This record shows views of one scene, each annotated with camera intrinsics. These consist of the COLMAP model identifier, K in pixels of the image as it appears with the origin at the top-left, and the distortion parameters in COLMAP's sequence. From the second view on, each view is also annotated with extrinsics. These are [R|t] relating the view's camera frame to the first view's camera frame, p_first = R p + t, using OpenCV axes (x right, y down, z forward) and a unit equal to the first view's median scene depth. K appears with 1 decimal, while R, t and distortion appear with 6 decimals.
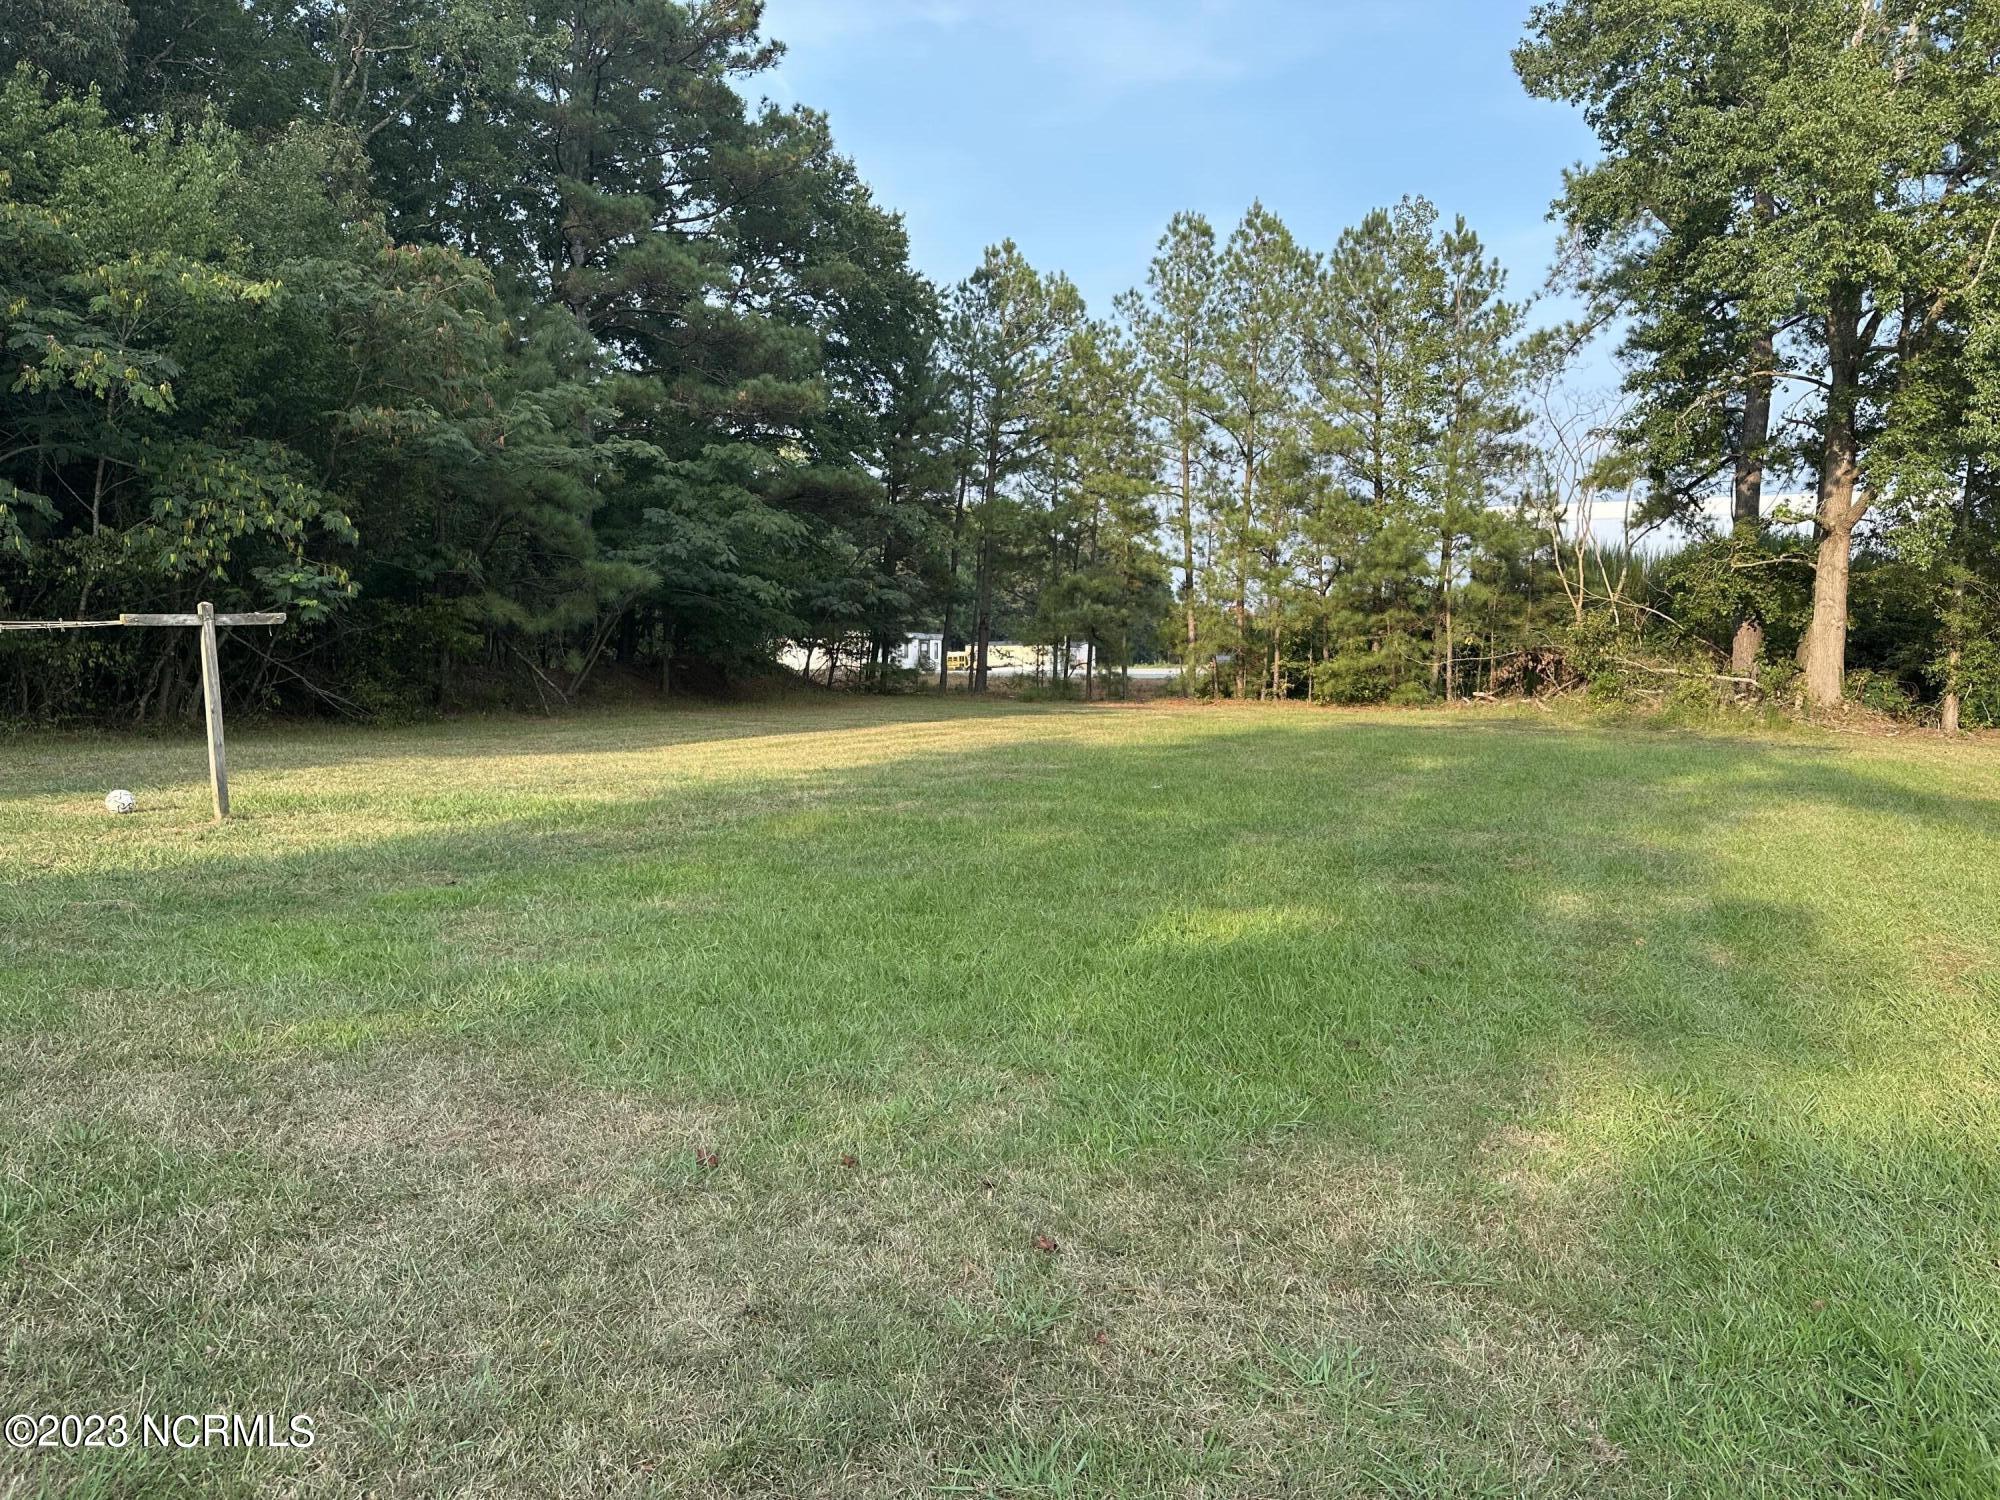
lens RADIAL K [[1397.6, 0, 1019.3], [0, 1397.6, 725.7], [0, 0, 1]] dist [0.081865, -0.058916]
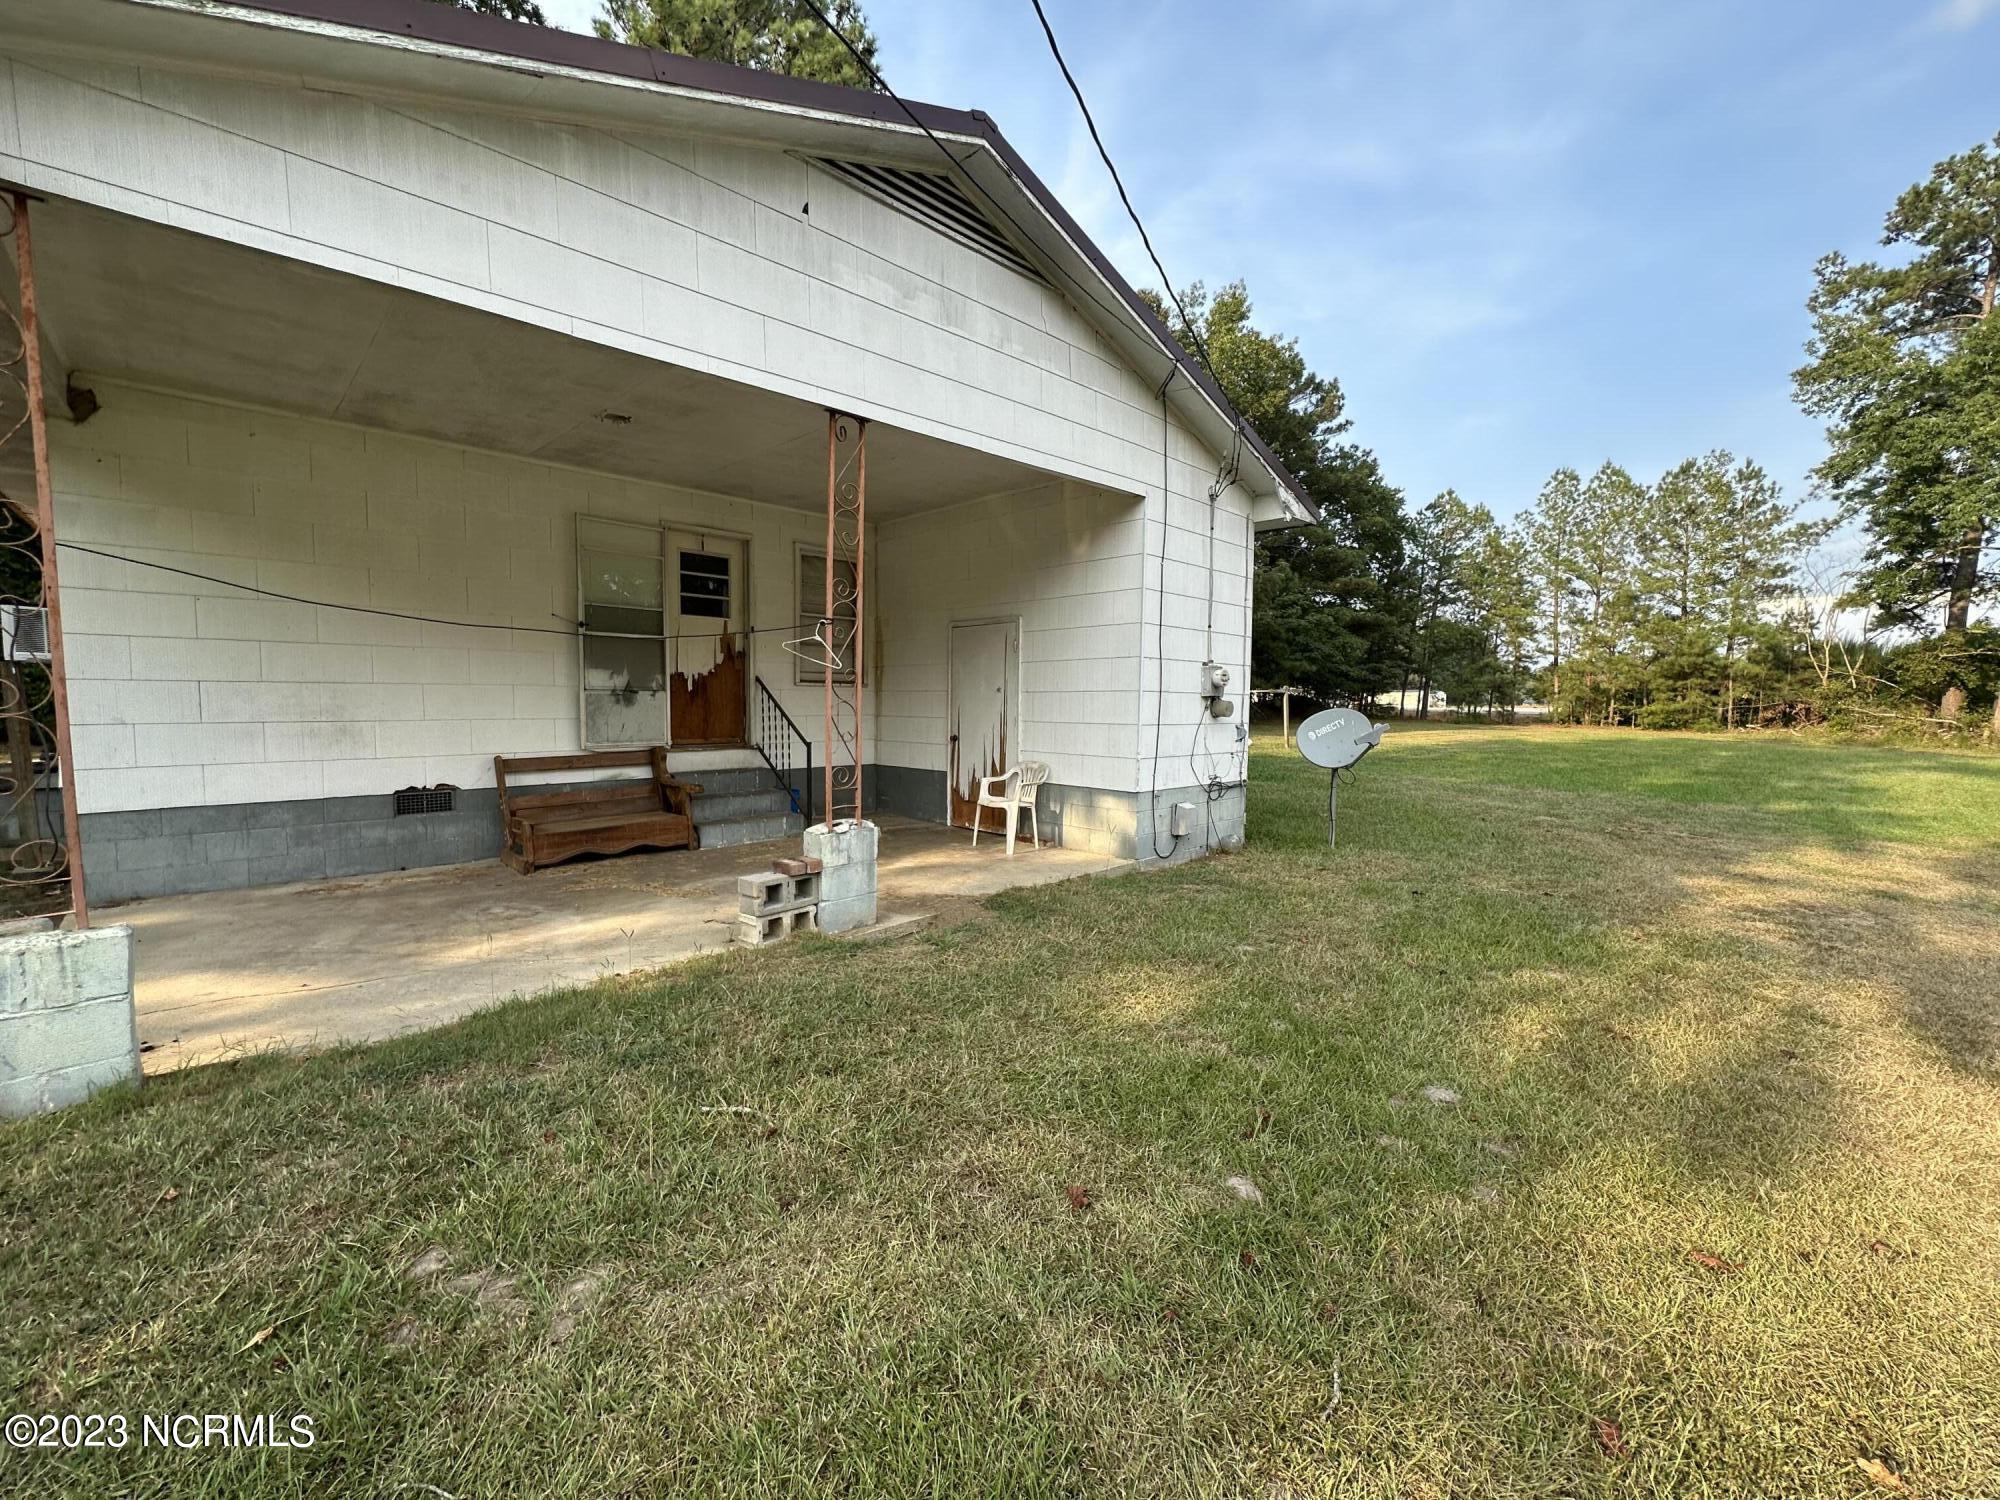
lens RADIAL K [[797.2, 0, 1001.0], [0, 797.2, 747.3], [0, 0, 1]] dist [-0.003870, 0.001088]
pose [[0.906205, 0.037824, -0.421143, -0.107182], [-0.031243, 0.999258, 0.022519, 0.011894], [0.421682, -0.007250, 0.906715, -0.310032]]
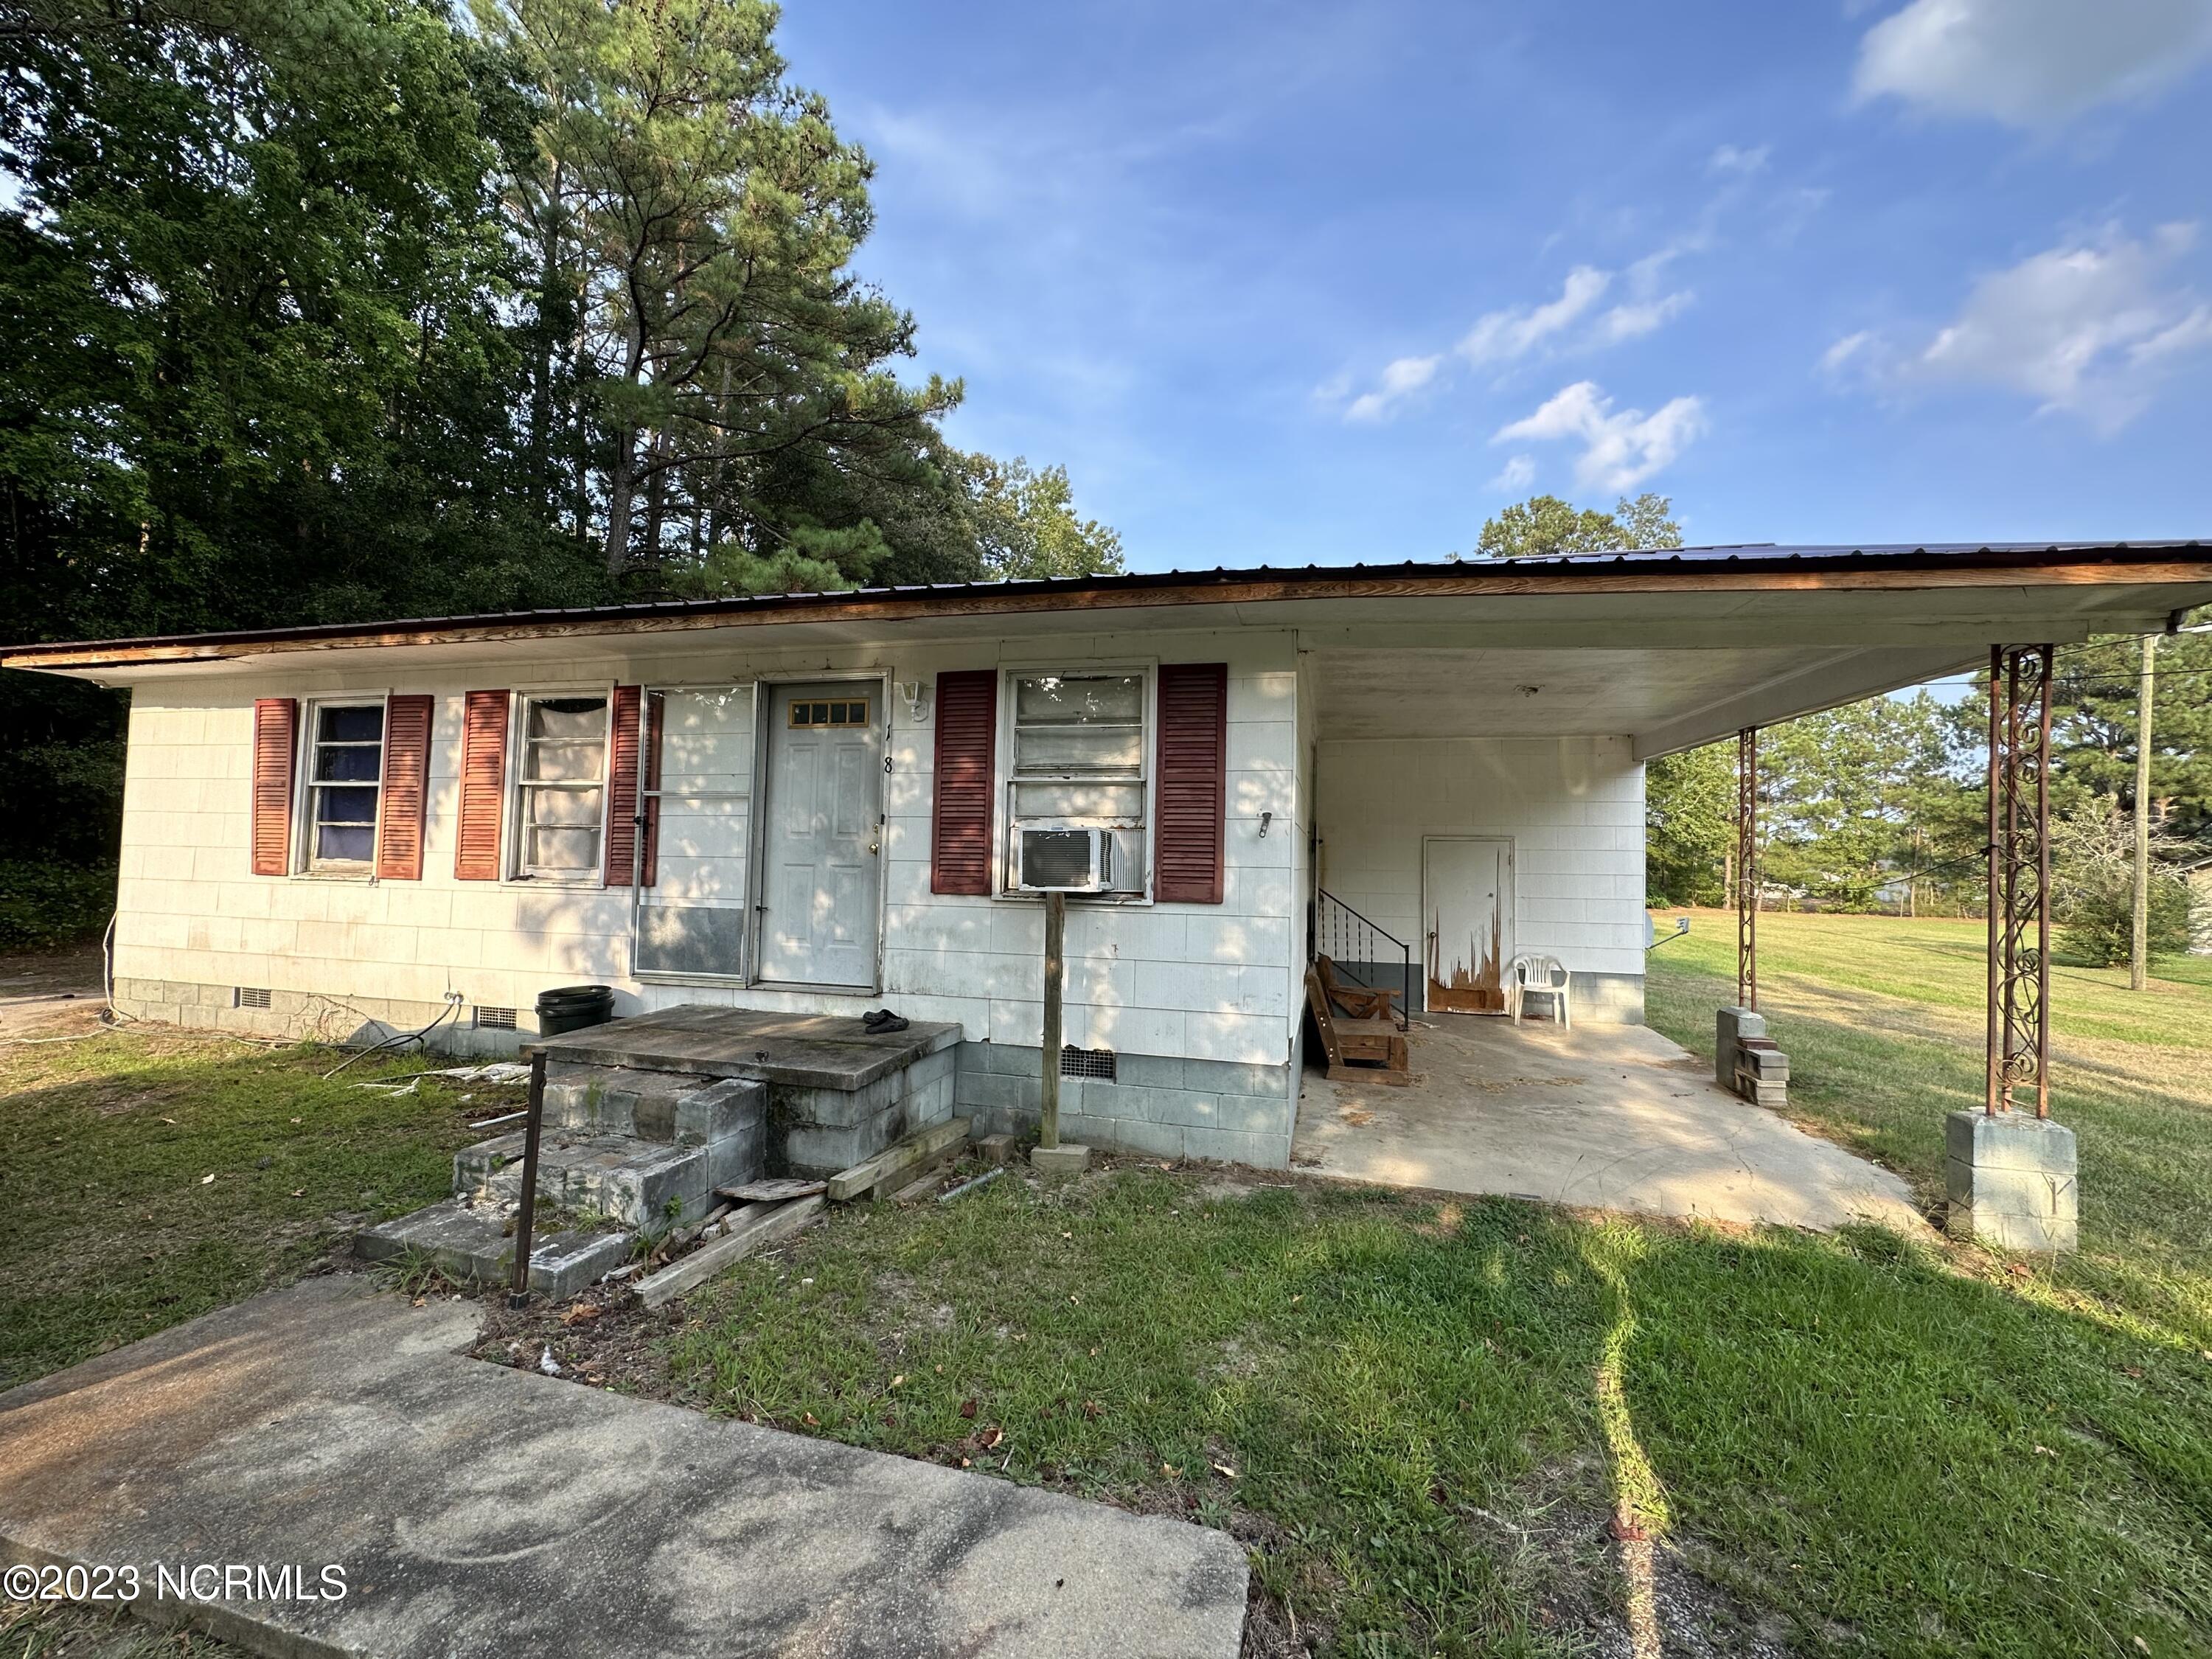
lens RADIAL K [[888.3, 0, 1099.8], [0, 888.3, 829.2], [0, 0, 1]] dist [-0.000468, -0.001064]
pose [[0.994479, 0.025859, 0.101700, -0.323233], [-0.017222, 0.996240, -0.084903, 0.007338], [-0.103513, 0.082683, 0.991185, -0.382787]]
